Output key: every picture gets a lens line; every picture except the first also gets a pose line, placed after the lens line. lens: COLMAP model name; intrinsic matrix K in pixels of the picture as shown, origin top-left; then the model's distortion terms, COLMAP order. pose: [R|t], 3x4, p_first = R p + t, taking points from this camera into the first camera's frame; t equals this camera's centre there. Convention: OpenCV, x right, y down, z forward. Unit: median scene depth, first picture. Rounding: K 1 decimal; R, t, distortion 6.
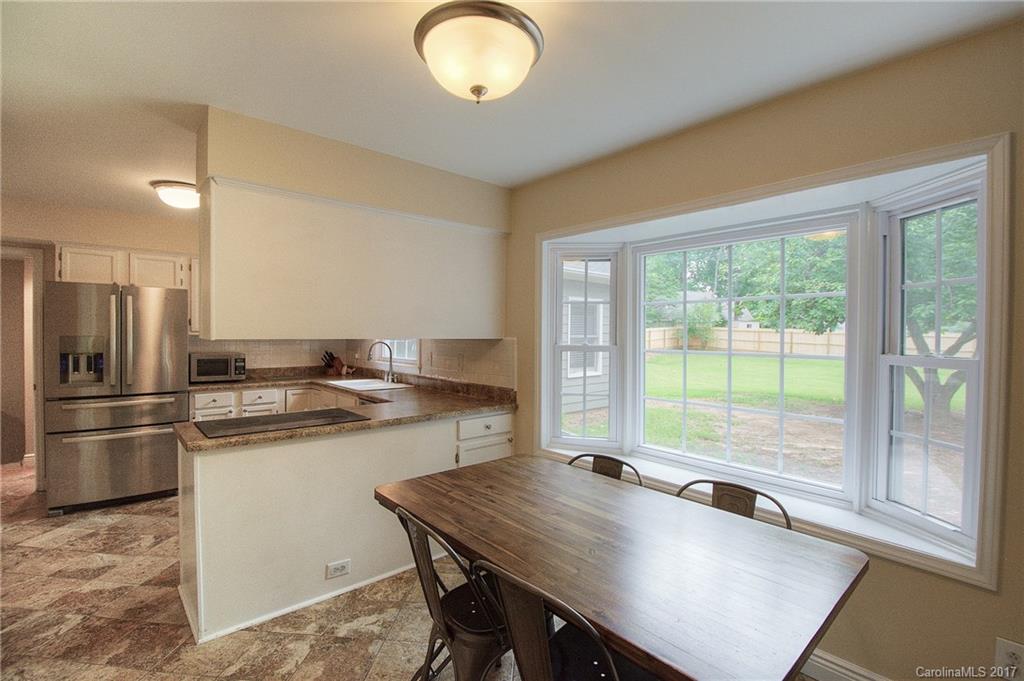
lens RADIAL K [[458.1, 0, 501.8], [0, 458.1, 336.8], [0, 0, 1]] dist [-0.000365, -0.014586]
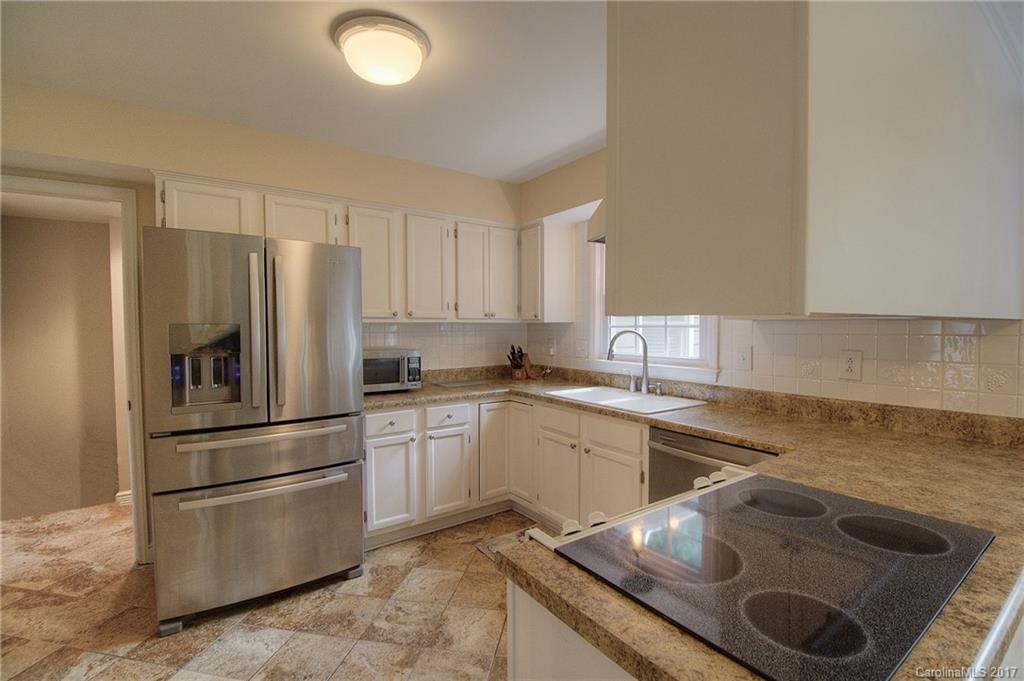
lens RADIAL K [[452.6, 0, 511.3], [0, 452.6, 339.2], [0, 0, 1]] dist [0.005094, -0.018725]
pose [[0.995445, -0.007312, -0.095057, -0.416432], [0.009588, 0.999678, 0.023513, 0.007254], [0.094855, -0.024317, 0.995194, 0.398656]]
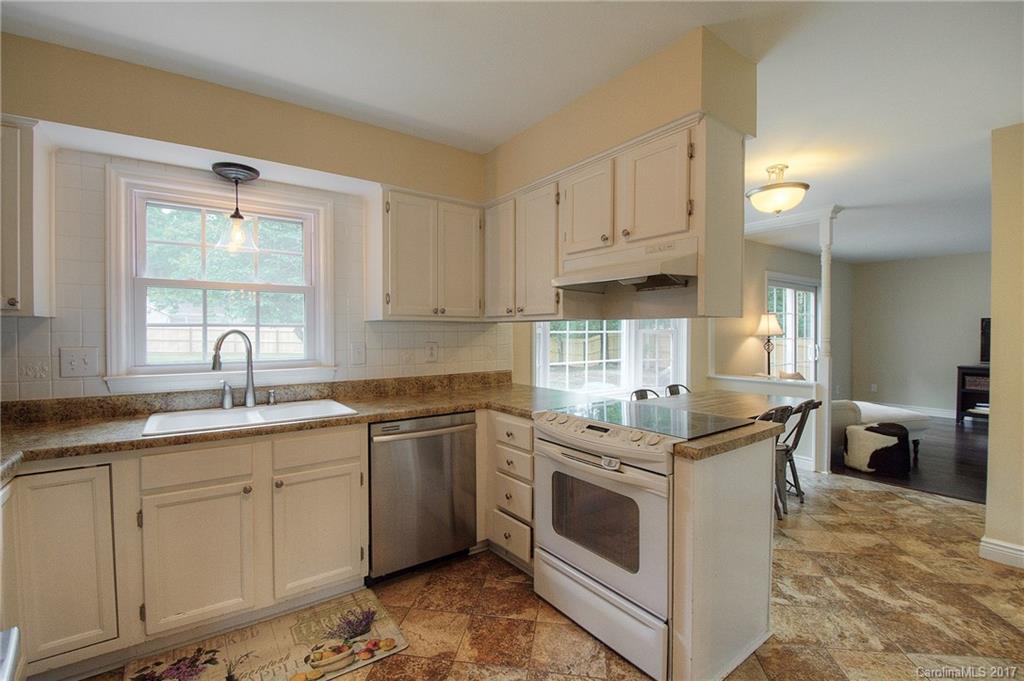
lens RADIAL K [[452.6, 0, 511.3], [0, 452.6, 339.2], [0, 0, 1]] dist [0.005094, -0.018725]
pose [[0.075066, -0.025005, 0.996865, -0.834383], [0.008473, 0.999665, 0.024437, 0.012698], [-0.997143, 0.006612, 0.075253, 0.746205]]
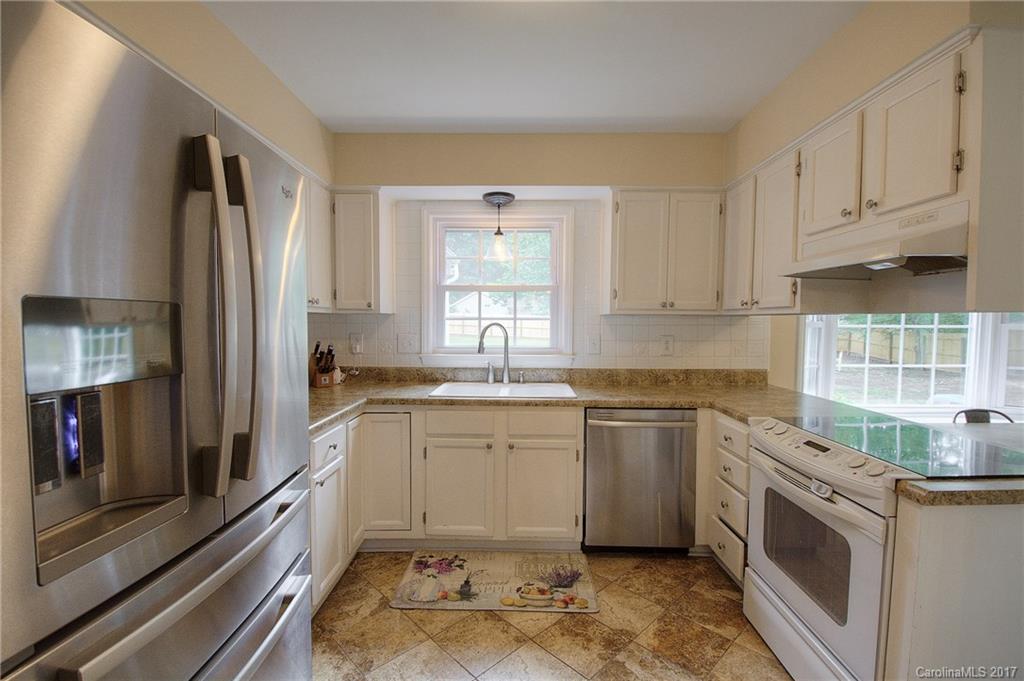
lens RADIAL K [[452.6, 0, 511.3], [0, 452.6, 339.2], [0, 0, 1]] dist [0.005094, -0.018725]
pose [[0.662167, -0.036090, 0.748486, -0.824982], [0.005102, 0.999034, 0.043657, 0.006908], [-0.749339, -0.025090, 0.661712, 0.631710]]
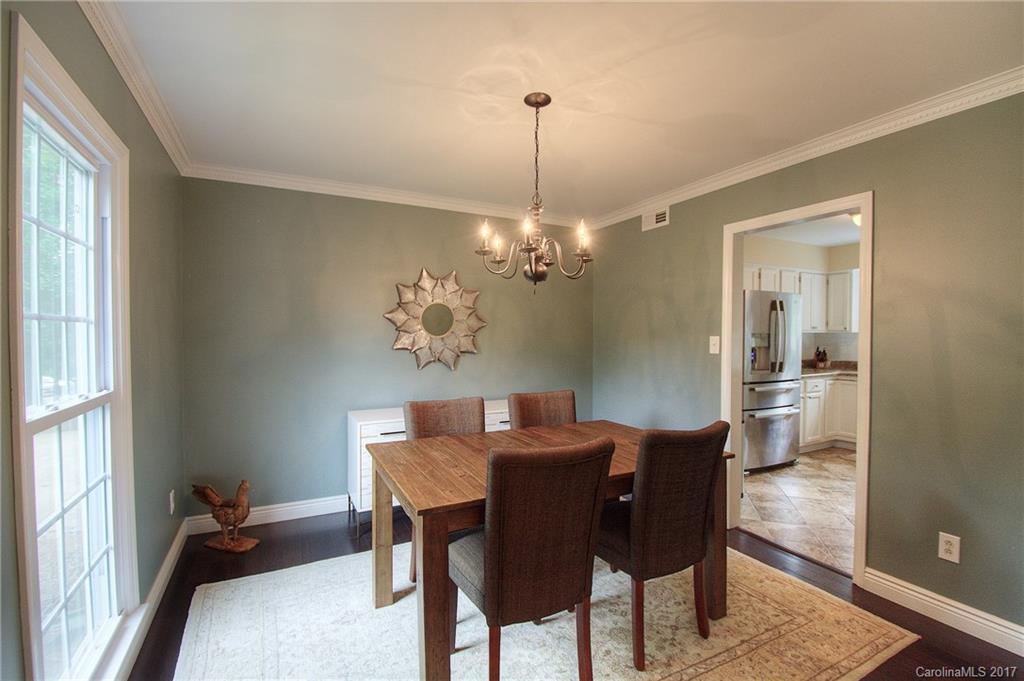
lens RADIAL K [[452.6, 0, 511.3], [0, 452.6, 339.2], [0, 0, 1]] dist [0.005094, -0.018725]
pose [[0.974112, -0.000891, -0.226063, -1.131614], [0.002702, 0.999967, 0.007703, 0.003153], [0.226048, -0.008114, 0.974082, -0.318861]]
